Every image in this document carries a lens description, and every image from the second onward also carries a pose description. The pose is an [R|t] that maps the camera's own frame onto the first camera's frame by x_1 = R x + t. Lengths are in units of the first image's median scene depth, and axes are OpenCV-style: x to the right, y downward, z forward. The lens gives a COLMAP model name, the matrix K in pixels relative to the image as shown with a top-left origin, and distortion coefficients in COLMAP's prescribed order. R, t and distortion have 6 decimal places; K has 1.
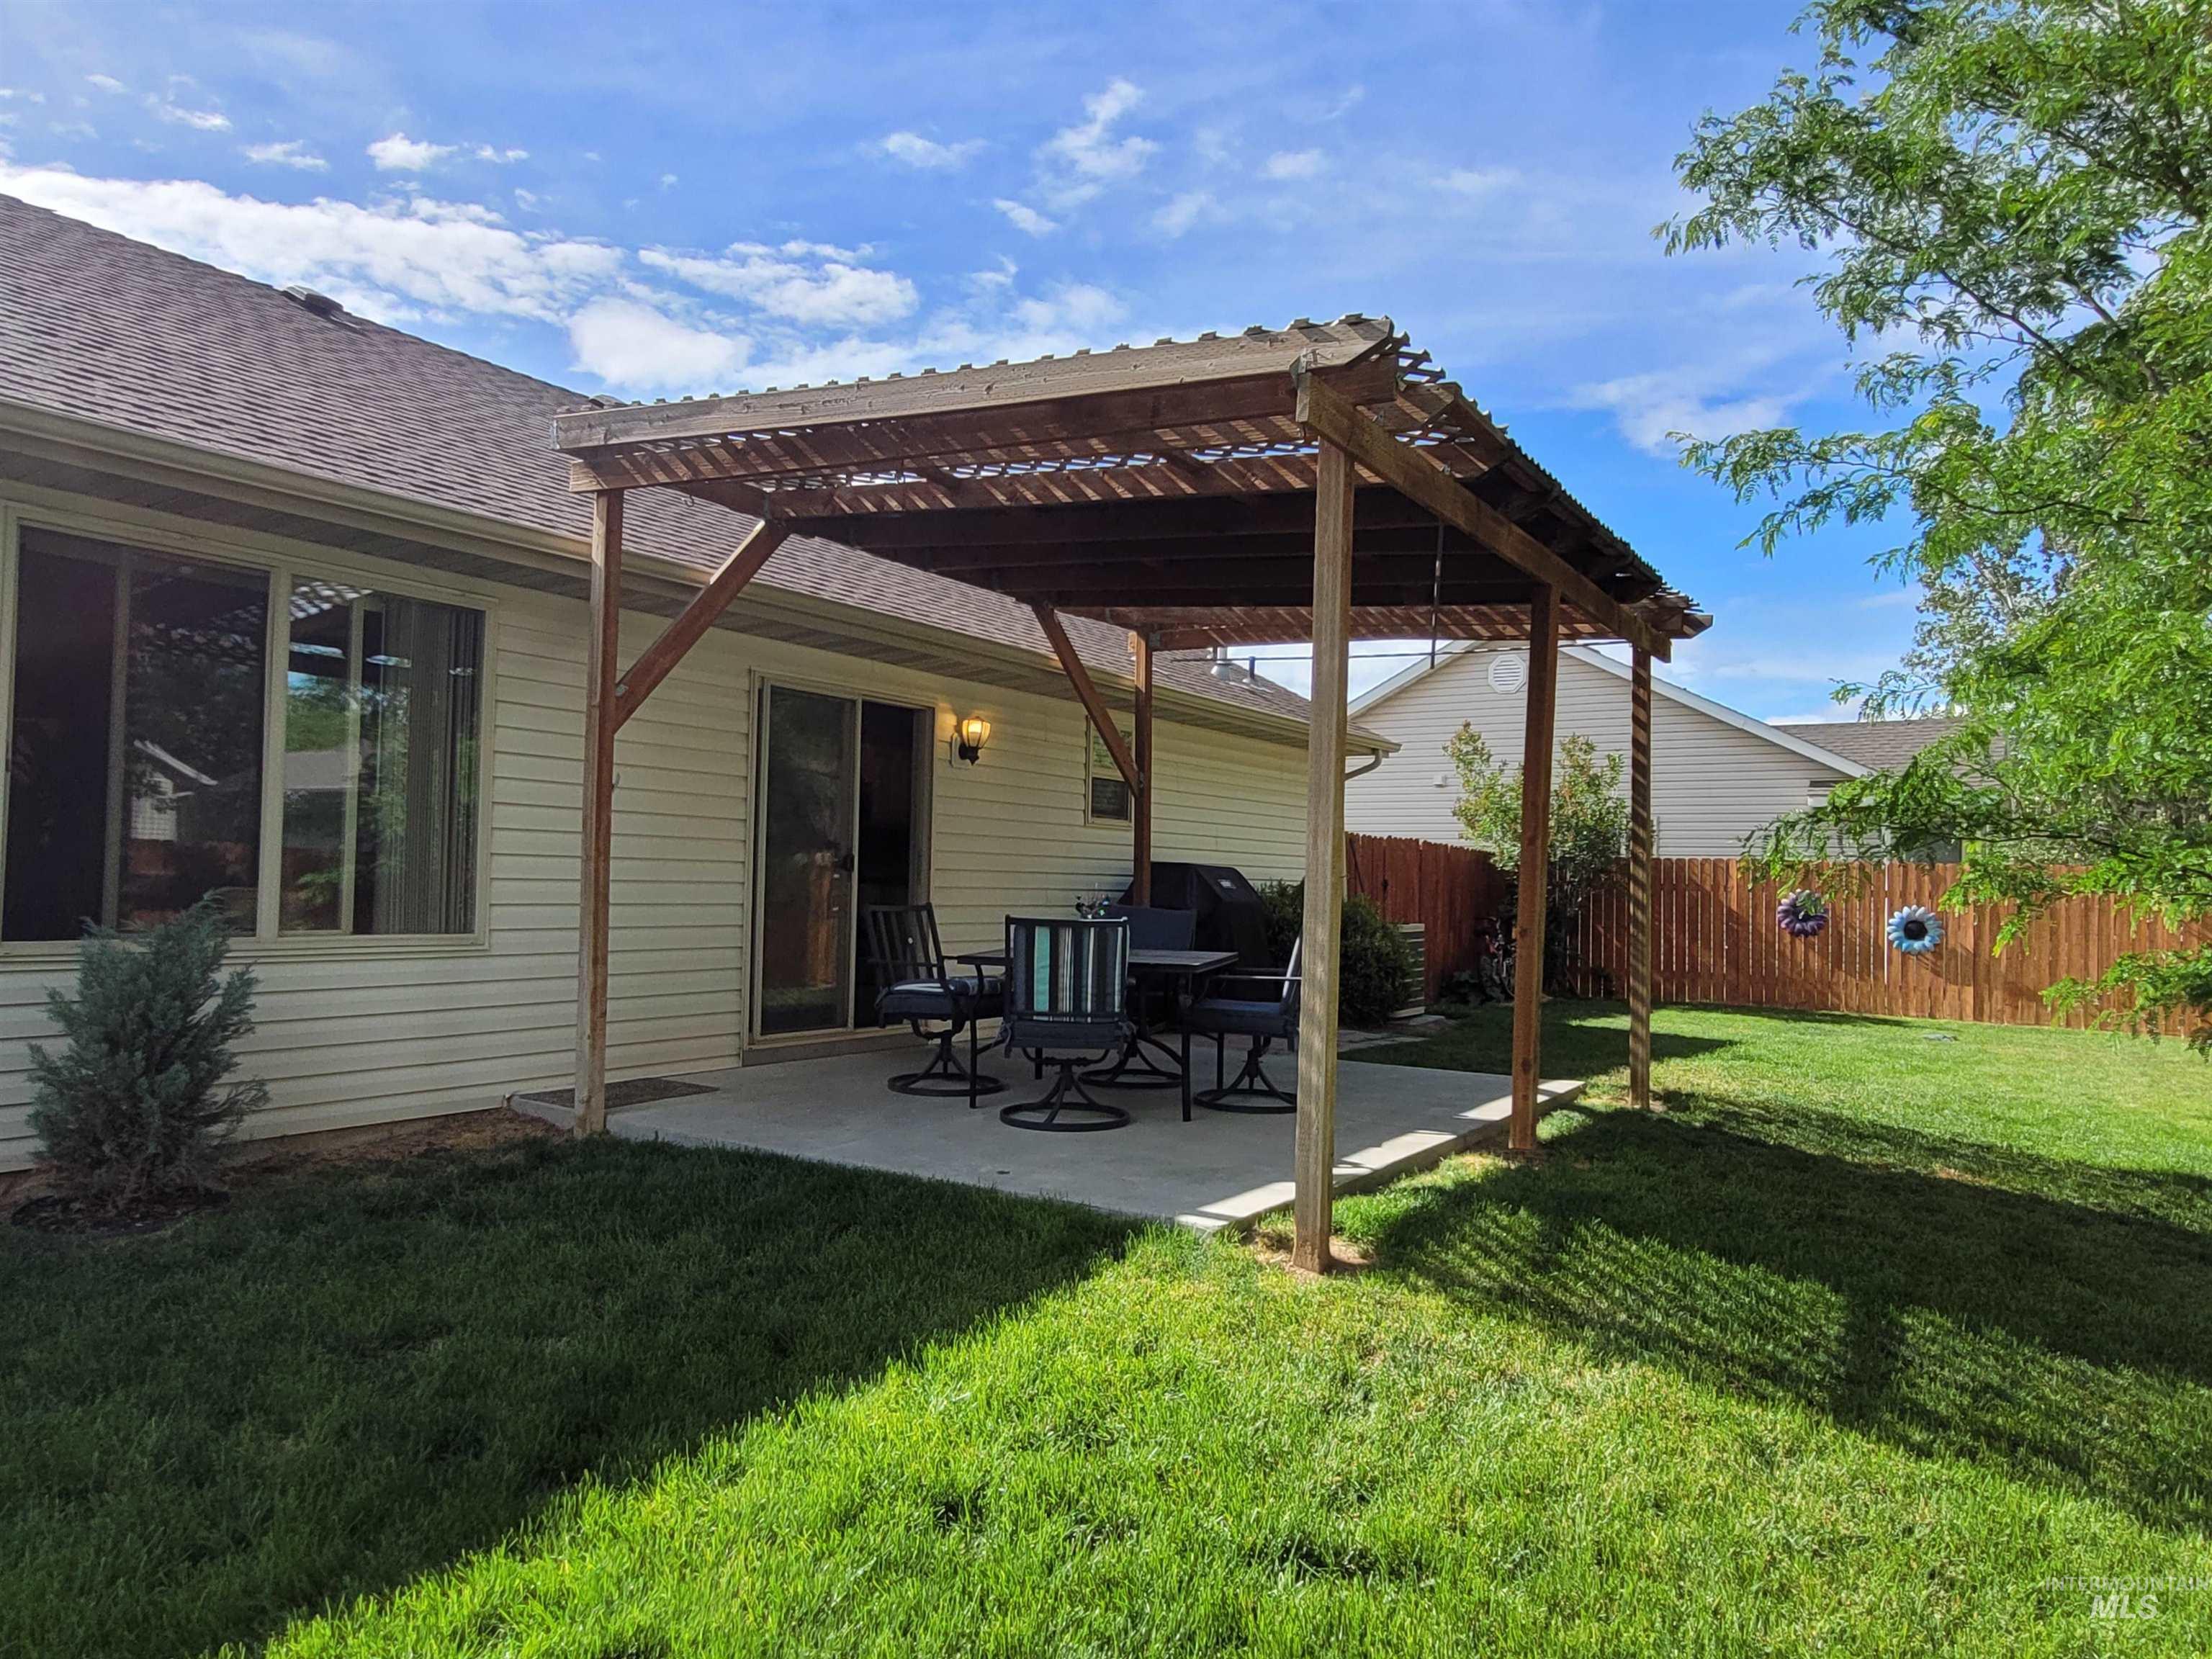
lens RADIAL K [[1454.7, 0, 1106.0], [0, 1454.7, 829.5], [0, 0, 1]] dist [0.004096, 0.002704]
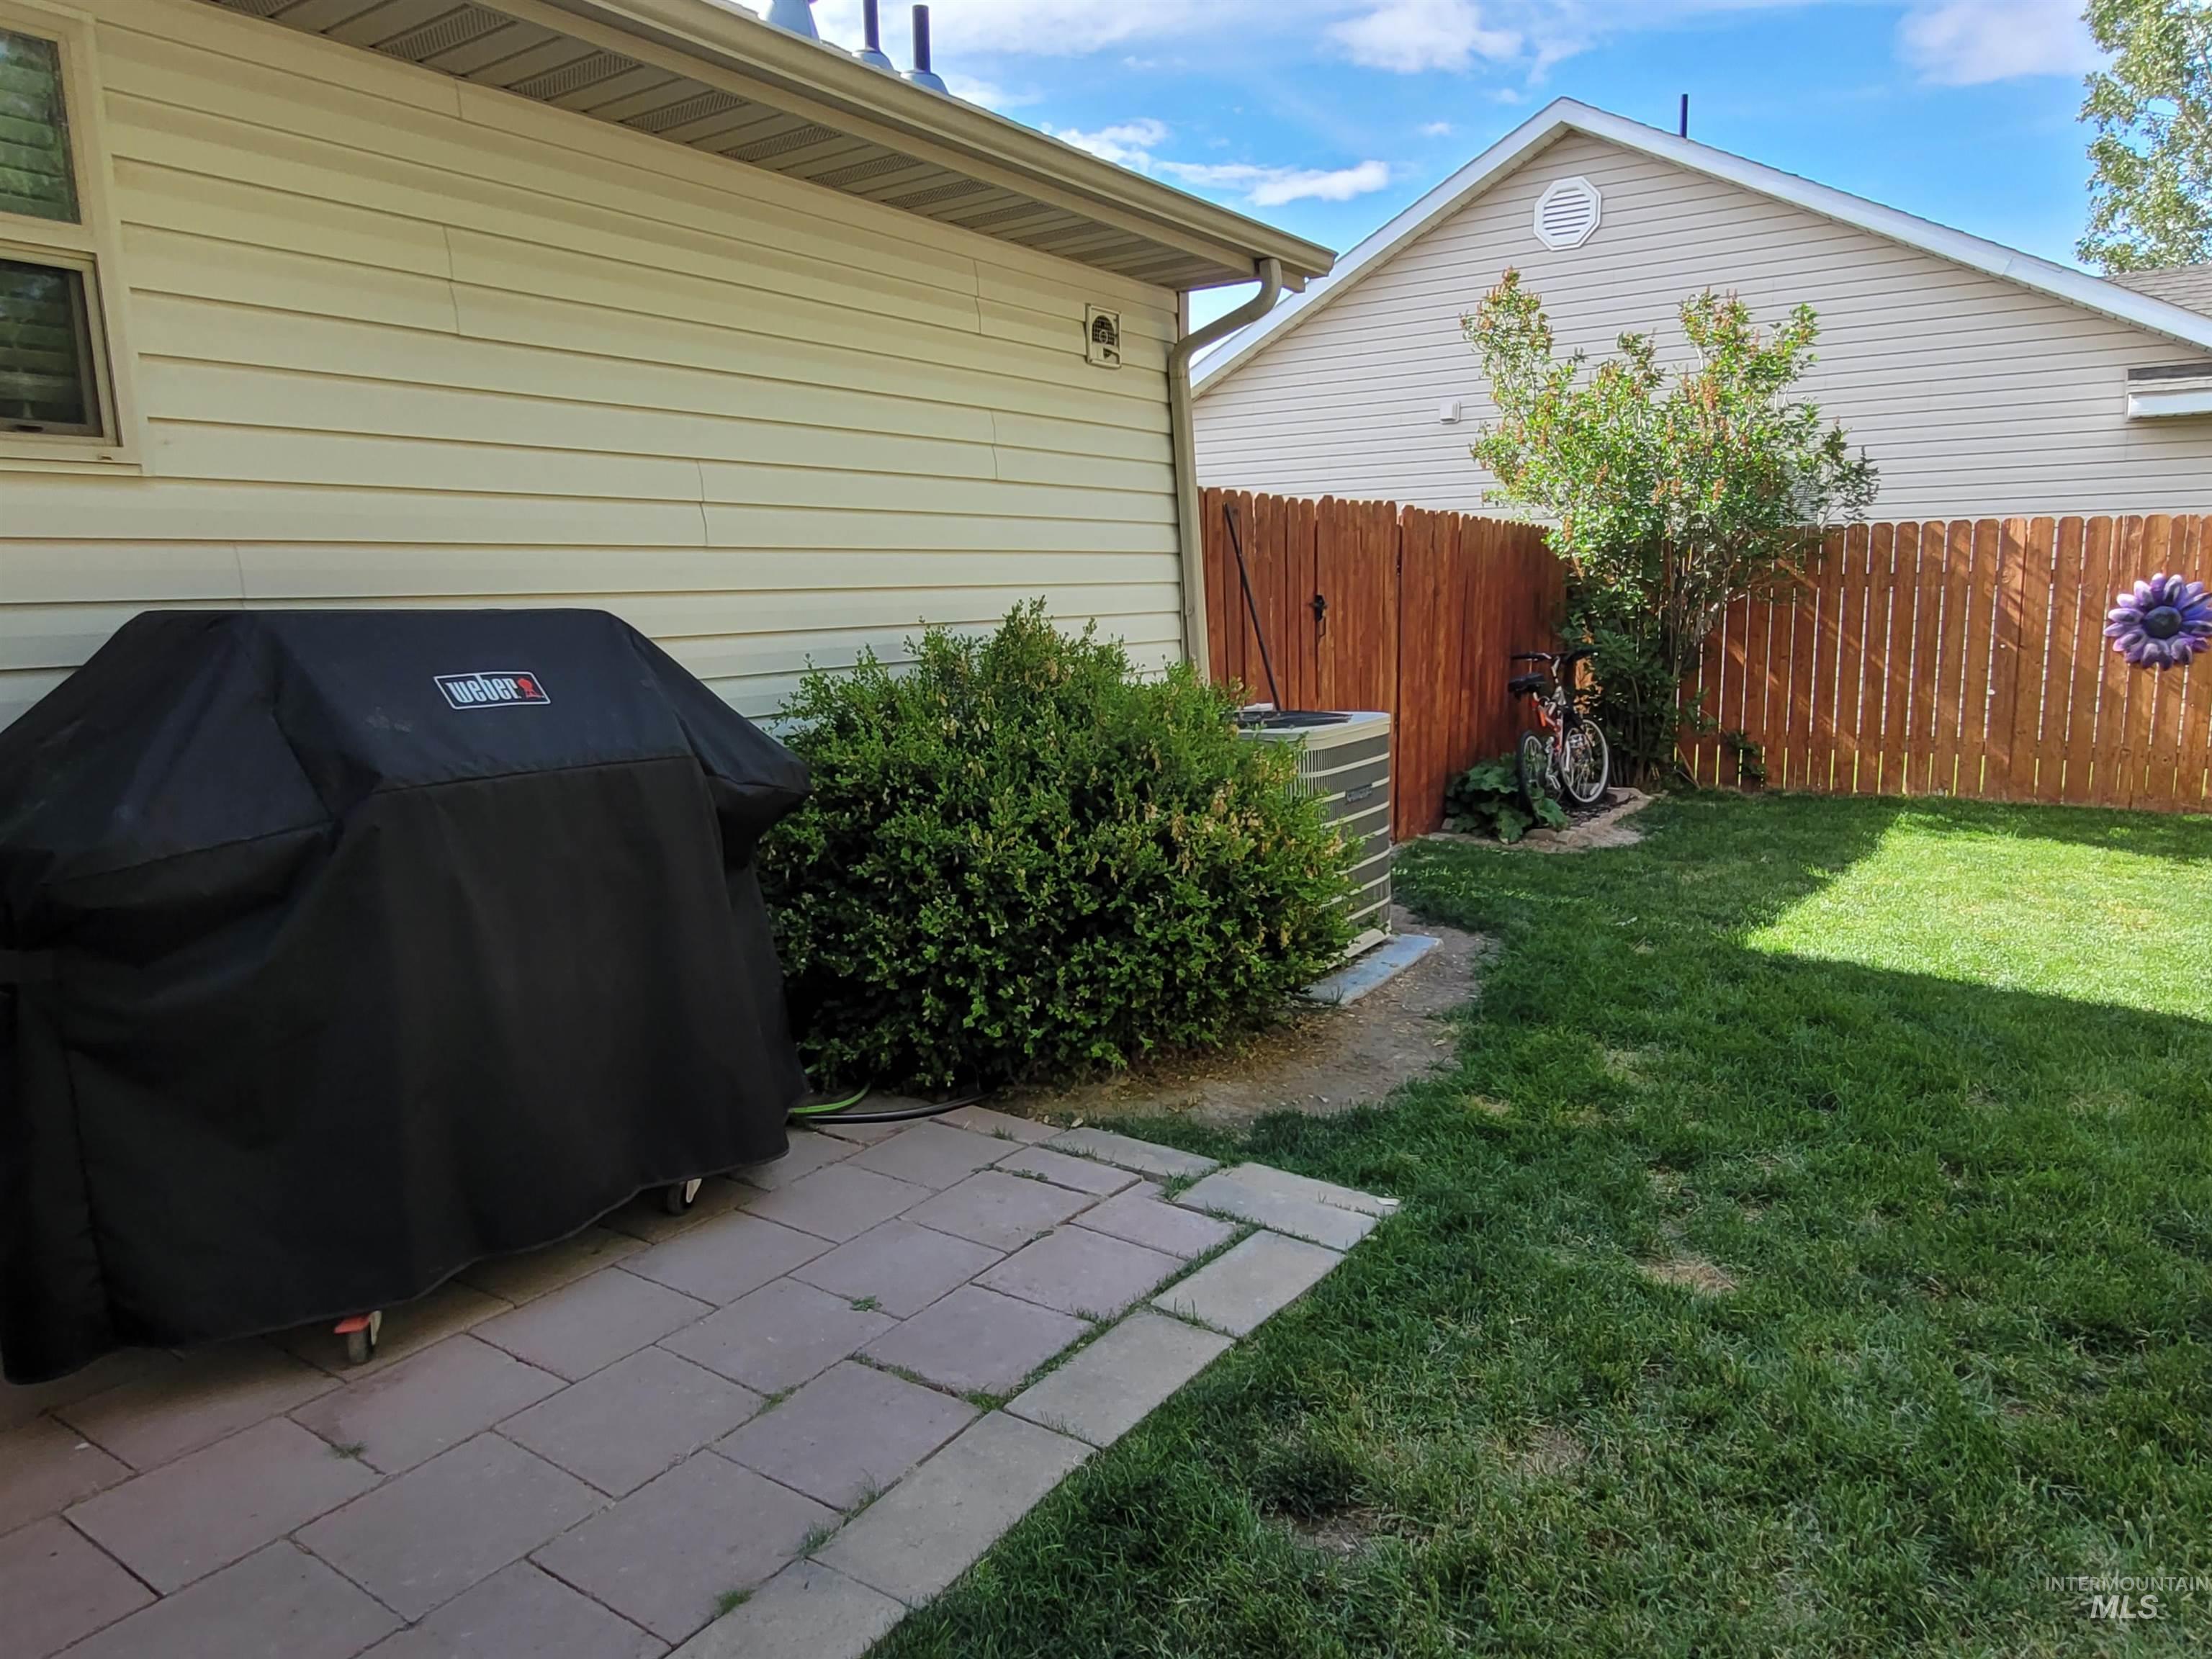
lens RADIAL K [[1454.7, 0, 1106.0], [0, 1454.7, 829.5], [0, 0, 1]] dist [0.004096, 0.002704]
pose [[0.999060, -0.037194, -0.022256, 0.119272], [0.040958, 0.978121, 0.203967, 0.009528], [0.014183, -0.204686, 0.978725, 0.481384]]
